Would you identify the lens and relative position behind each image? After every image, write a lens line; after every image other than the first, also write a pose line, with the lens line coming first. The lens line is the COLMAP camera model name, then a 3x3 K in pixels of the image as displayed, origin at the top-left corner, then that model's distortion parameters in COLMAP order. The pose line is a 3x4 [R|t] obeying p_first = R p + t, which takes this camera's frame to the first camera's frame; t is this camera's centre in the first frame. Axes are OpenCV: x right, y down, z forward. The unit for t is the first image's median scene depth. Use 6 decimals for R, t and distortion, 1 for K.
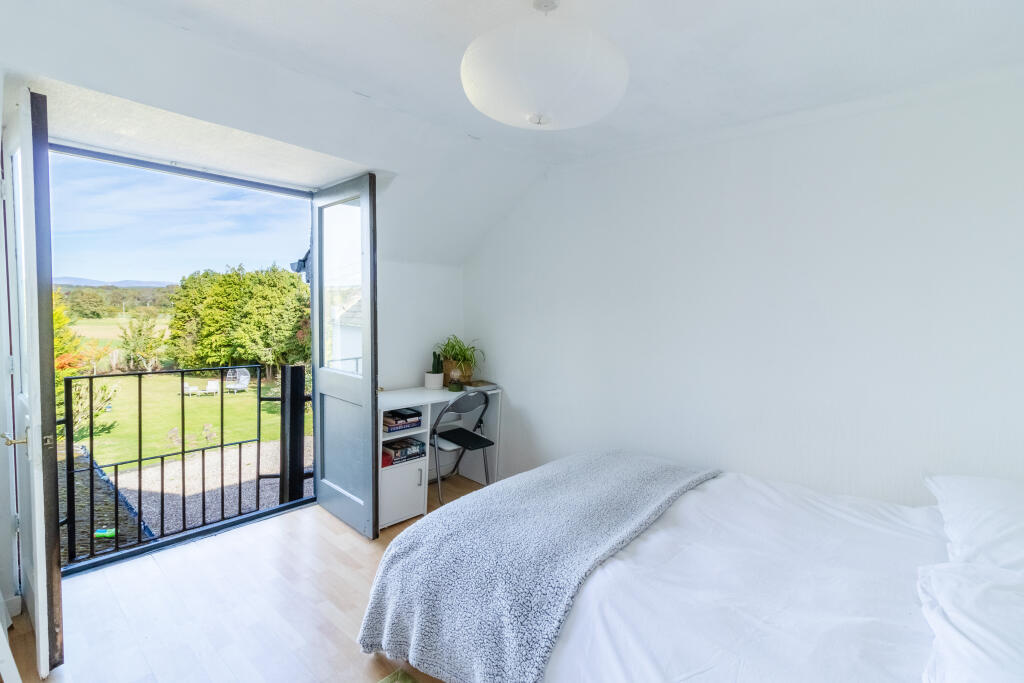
lens RADIAL K [[474.1, 0, 507.3], [0, 474.1, 333.3], [0, 0, 1]] dist [-0.006710, -0.000571]
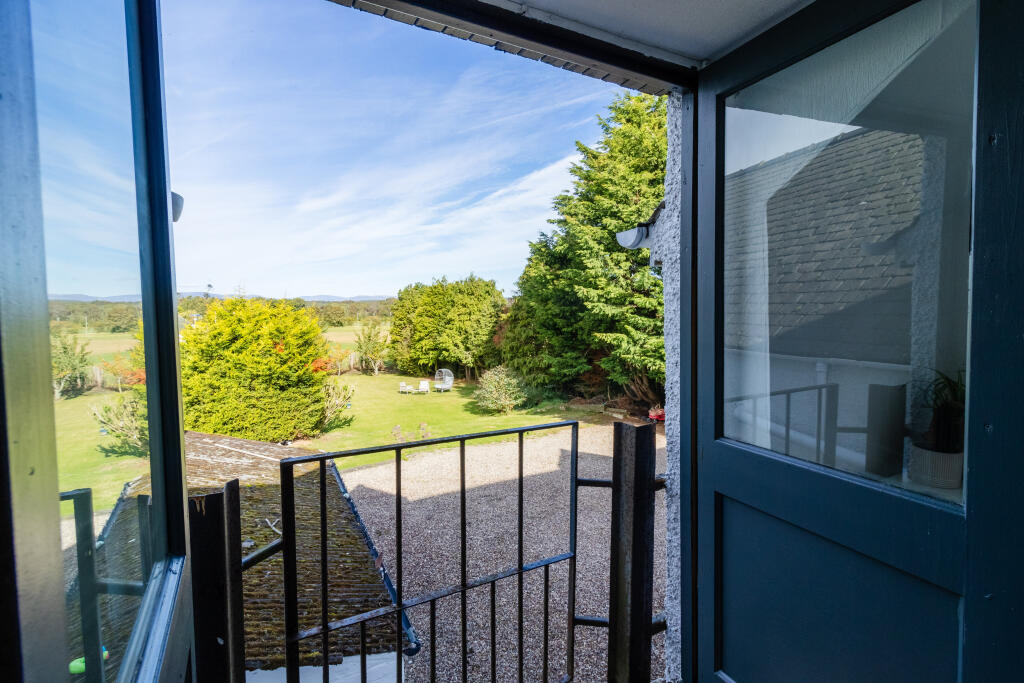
lens RADIAL K [[474.1, 0, 507.2], [0, 474.1, 334.7], [0, 0, 1]] dist [-0.006710, -0.000571]
pose [[0.929383, -0.012517, -0.368905, -0.018902], [0.011667, 0.999922, -0.004534, -0.001390], [0.368933, -0.000090, 0.929456, 0.022242]]
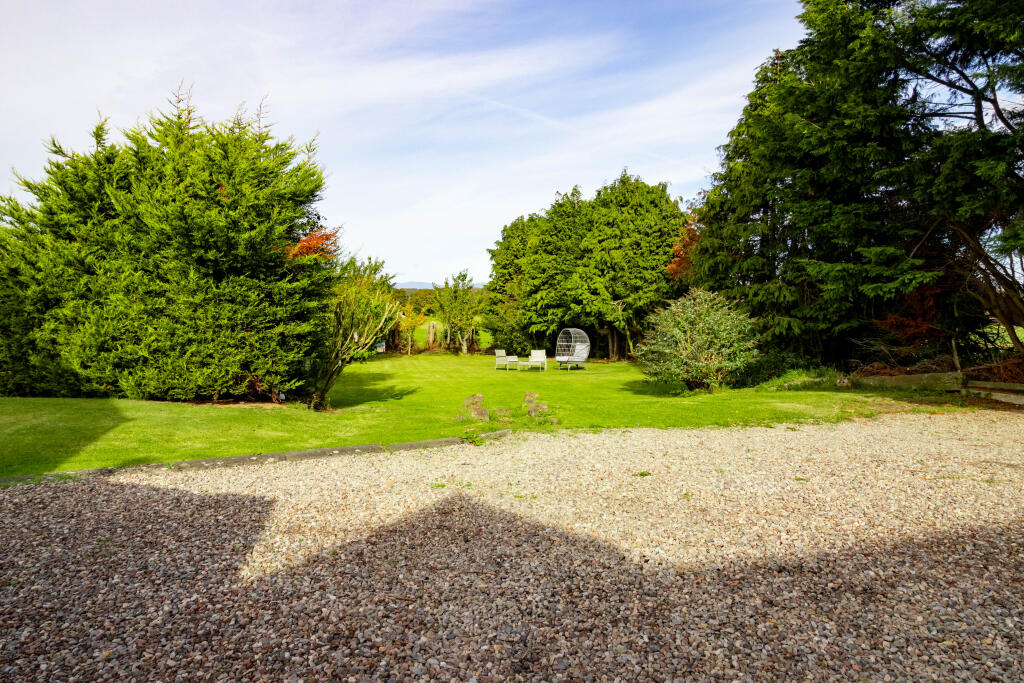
lens RADIAL K [[659.1, 0, 509.3], [0, 659.1, 333.7], [0, 0, 1]] dist [-0.017922, 0.000031]
pose [[0.826541, 0.012699, -0.562733, -0.128979], [-0.015556, 0.999879, -0.000284, 0.067894], [0.562662, 0.008989, 0.826638, 0.203041]]
